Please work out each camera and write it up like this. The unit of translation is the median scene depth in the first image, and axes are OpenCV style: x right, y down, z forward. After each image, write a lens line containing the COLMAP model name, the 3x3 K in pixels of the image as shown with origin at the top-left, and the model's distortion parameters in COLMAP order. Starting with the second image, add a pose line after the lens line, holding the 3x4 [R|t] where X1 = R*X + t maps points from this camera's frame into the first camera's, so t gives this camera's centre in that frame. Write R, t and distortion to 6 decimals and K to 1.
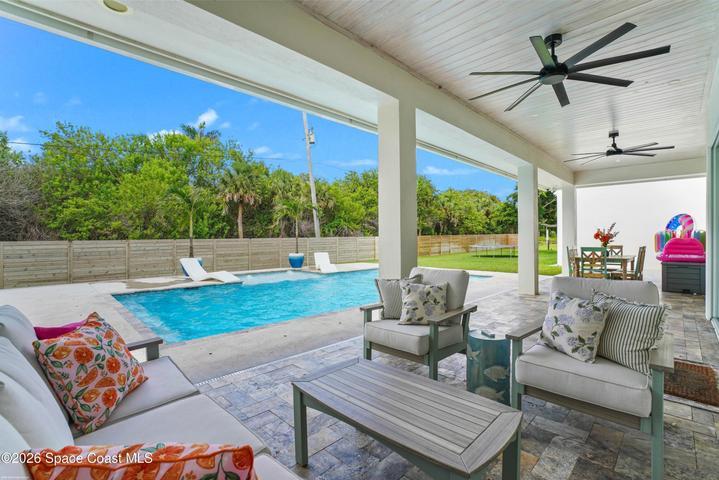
lens RADIAL K [[327.5, 0, 357.4], [0, 327.5, 241.2], [0, 0, 1]] dist [-0.023946, 0.000201]
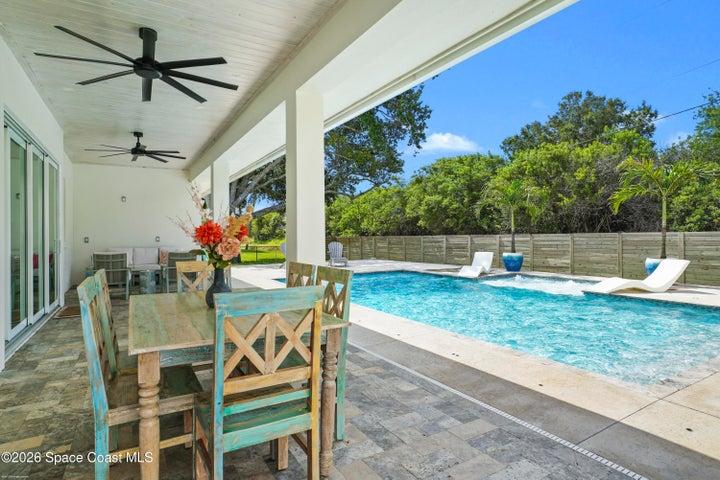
lens RADIAL K [[397.4, 0, 359.7], [0, 397.4, 236.2], [0, 0, 1]] dist [-0.000519, 0.000100]
pose [[-0.231742, 0.010724, -0.972718, 0.373656], [0.004020, 0.999941, 0.010067, -0.006549], [0.972769, -0.001578, -0.231771, 0.383671]]
